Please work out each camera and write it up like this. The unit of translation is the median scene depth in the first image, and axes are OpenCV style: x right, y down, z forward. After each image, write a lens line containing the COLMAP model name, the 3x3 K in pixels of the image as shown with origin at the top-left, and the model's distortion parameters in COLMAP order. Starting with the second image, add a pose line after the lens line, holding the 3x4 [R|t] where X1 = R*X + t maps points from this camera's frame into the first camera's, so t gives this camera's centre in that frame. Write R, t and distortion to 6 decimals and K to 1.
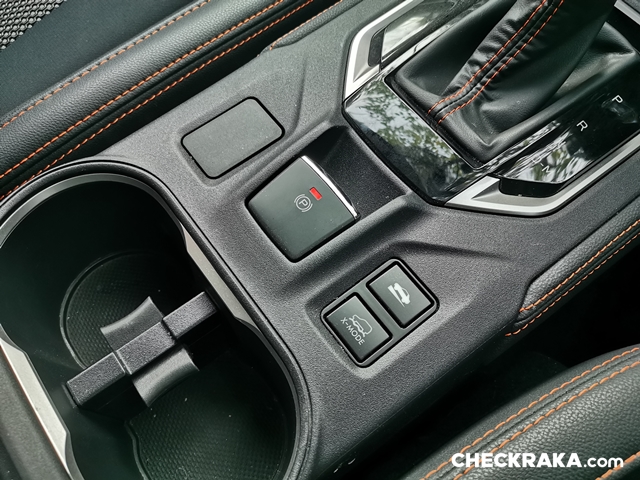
lens RADIAL K [[556.2, 0, 320.0], [0, 556.2, 240.0], [0, 0, 1]] dist [-0.046736, -0.001472]
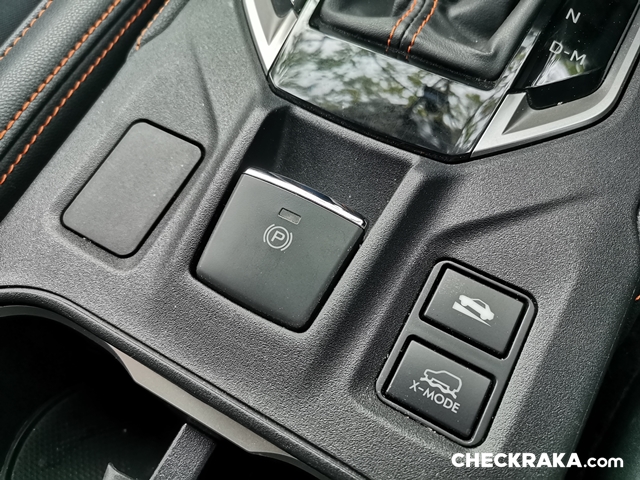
lens RADIAL K [[556.2, 0, 320.0], [0, 556.2, 240.0], [0, 0, 1]] dist [-0.046736, -0.001472]
pose [[0.915886, -0.391187, 0.090138, -0.041761], [0.392238, 0.919841, 0.006489, -0.046588], [-0.085451, 0.029412, 0.995908, 0.352087]]
